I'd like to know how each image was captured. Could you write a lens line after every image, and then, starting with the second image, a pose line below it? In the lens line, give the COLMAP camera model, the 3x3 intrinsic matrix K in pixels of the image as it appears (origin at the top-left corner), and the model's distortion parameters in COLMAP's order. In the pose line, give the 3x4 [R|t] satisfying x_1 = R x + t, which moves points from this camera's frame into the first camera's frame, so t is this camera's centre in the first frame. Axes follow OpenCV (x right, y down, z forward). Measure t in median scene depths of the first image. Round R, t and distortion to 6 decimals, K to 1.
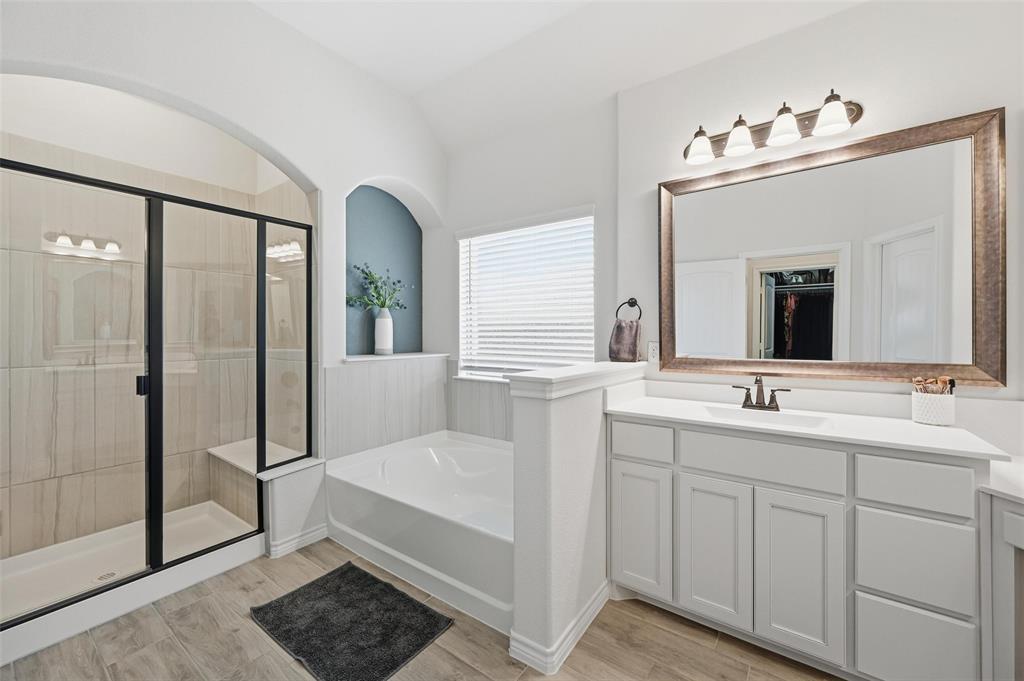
lens RADIAL K [[403.0, 0, 515.9], [0, 403.0, 337.0], [0, 0, 1]] dist [-0.002821, -0.001335]
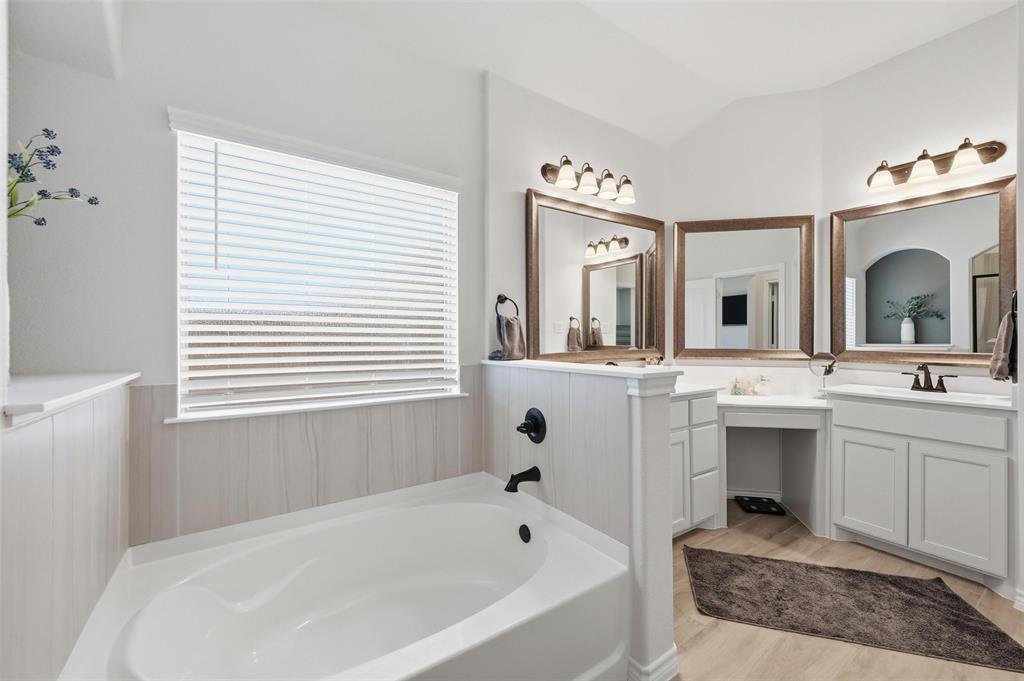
lens RADIAL K [[403.0, 0, 516.3], [0, 403.0, 338.7], [0, 0, 1]] dist [-0.002821, -0.001335]
pose [[0.339629, -0.004319, 0.940550, -0.640156], [0.005857, 0.999980, 0.002476, 0.008696], [-0.940541, 0.004668, 0.339647, 0.667141]]
